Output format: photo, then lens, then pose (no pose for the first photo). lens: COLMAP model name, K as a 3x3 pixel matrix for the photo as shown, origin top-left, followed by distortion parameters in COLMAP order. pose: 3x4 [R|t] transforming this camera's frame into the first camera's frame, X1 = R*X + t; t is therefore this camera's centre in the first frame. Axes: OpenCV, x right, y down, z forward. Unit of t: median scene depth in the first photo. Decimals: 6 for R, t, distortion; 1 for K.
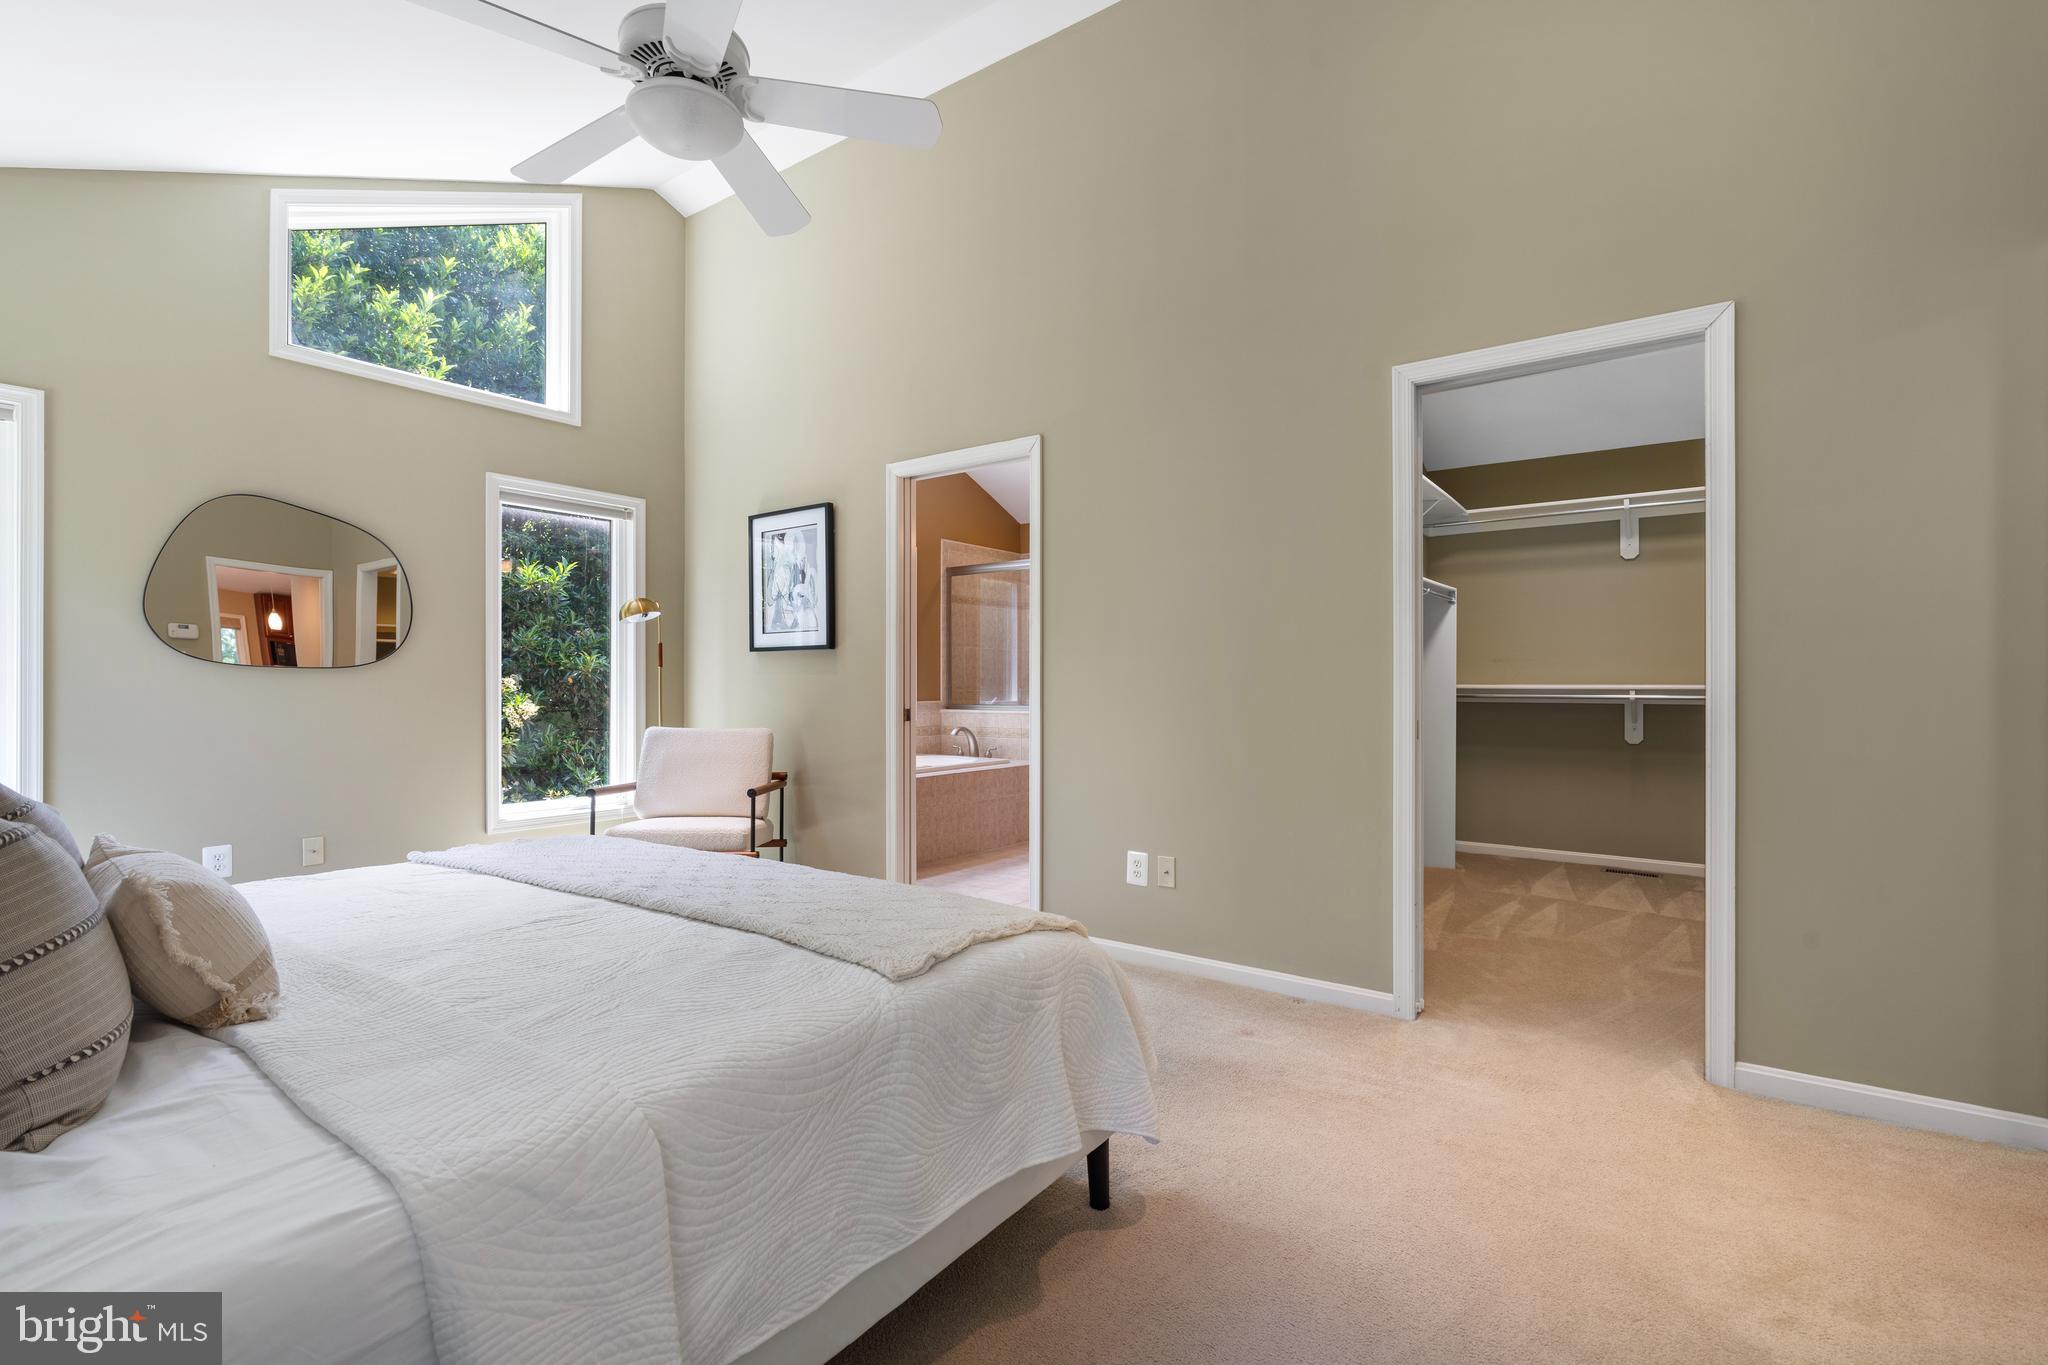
lens RADIAL K [[935.7, 0, 1015.8], [0, 935.7, 681.0], [0, 0, 1]] dist [-0.007507, 0.003094]
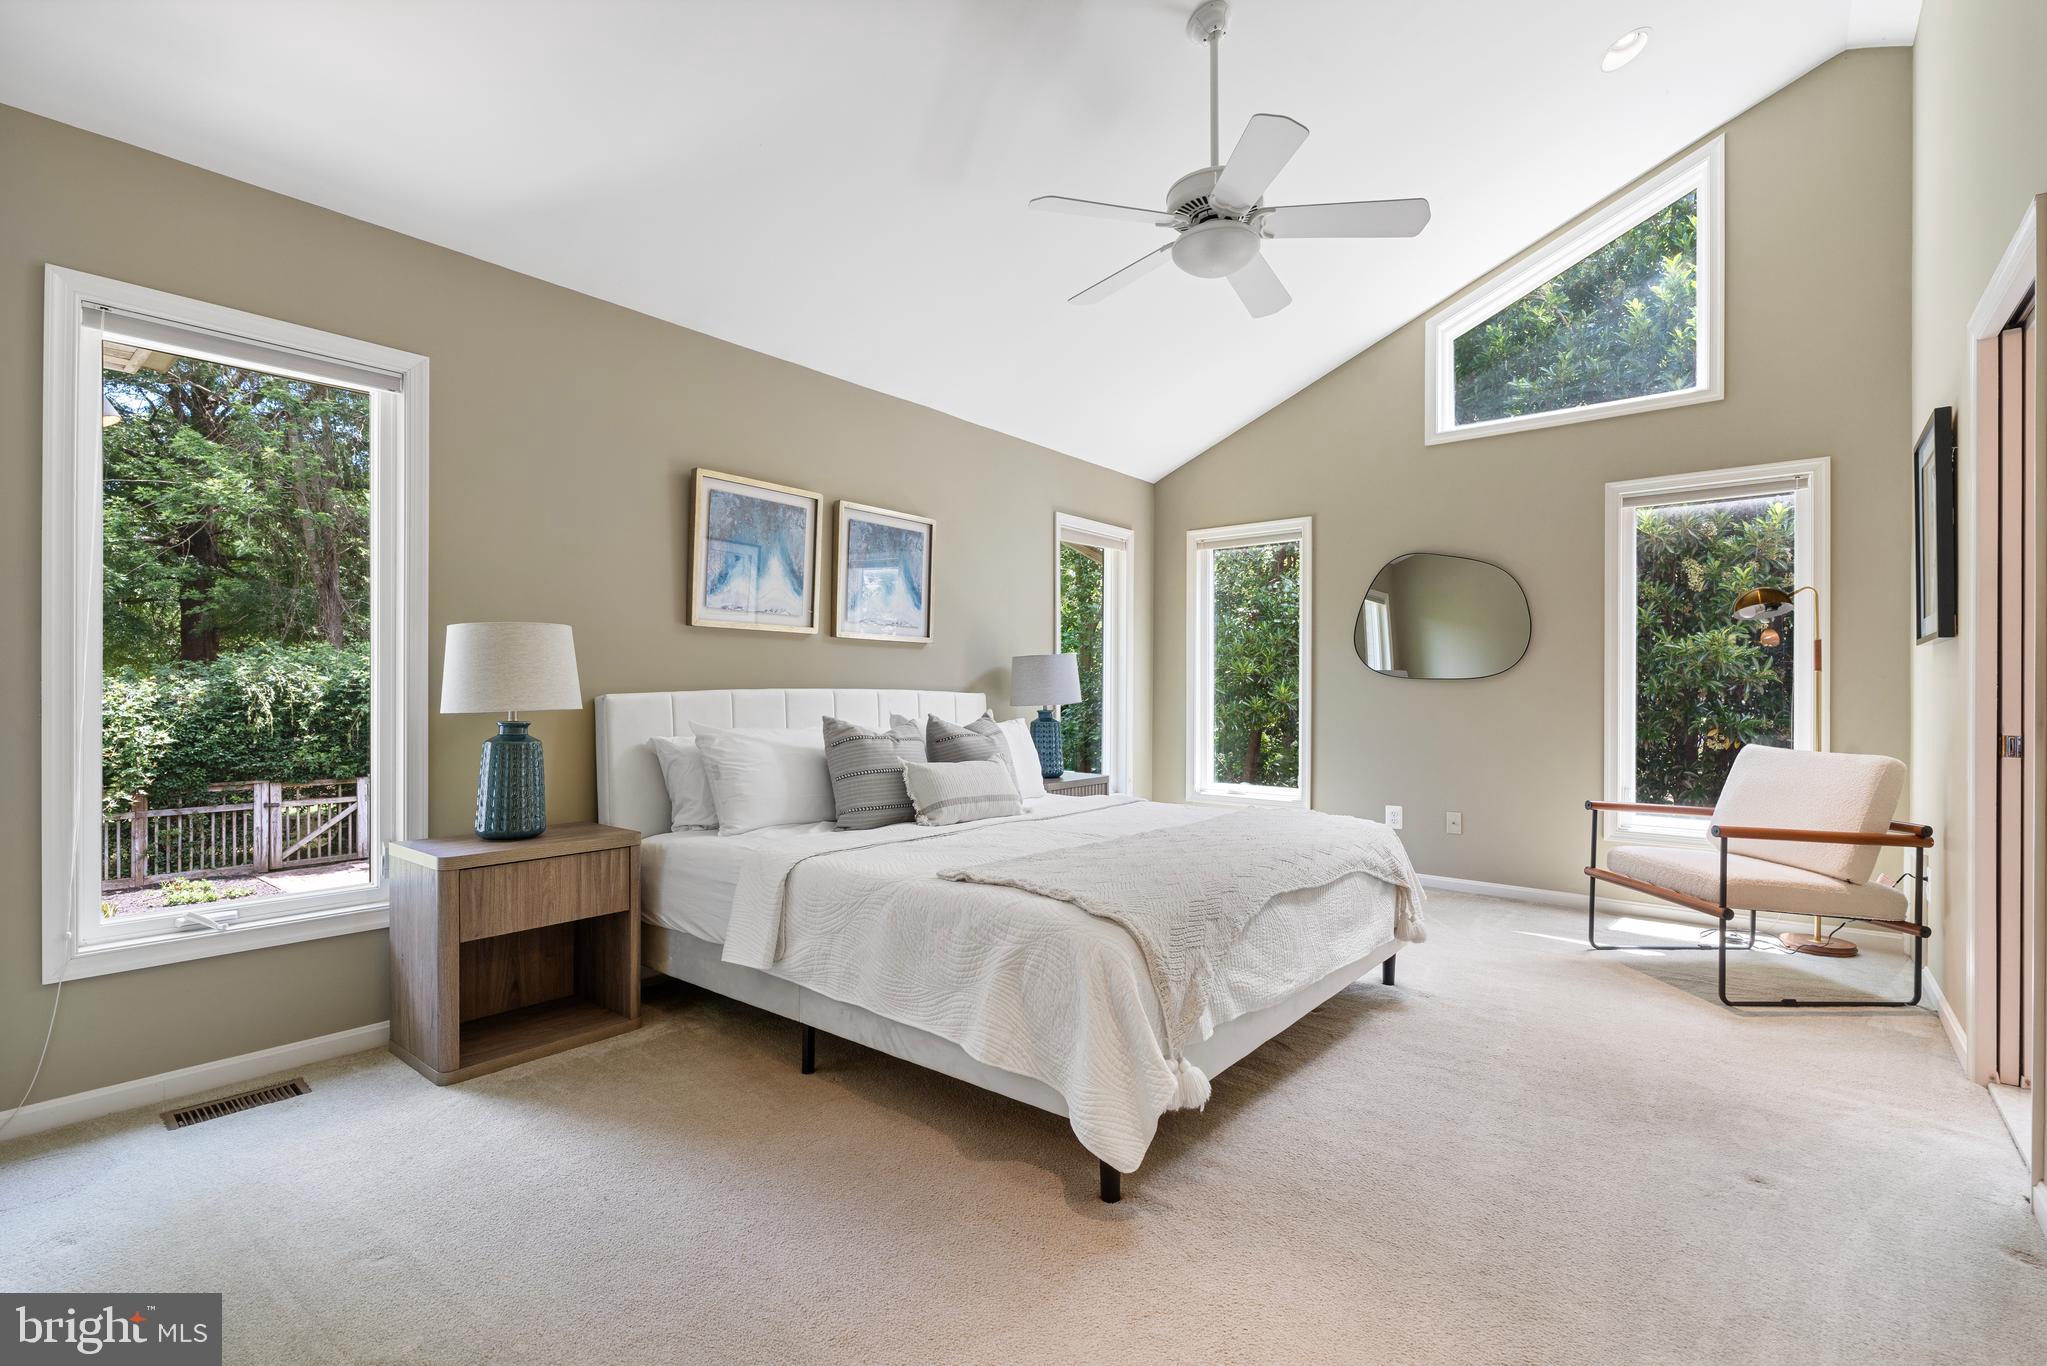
lens RADIAL K [[935.2, 0, 1007.3], [0, 935.2, 691.0], [0, 0, 1]] dist [-0.007507, 0.003094]
pose [[-0.083563, -0.002880, -0.996498, 0.577169], [0.001598, 0.999994, -0.003025, 0.004348], [0.996501, -0.001845, -0.083558, 0.501449]]
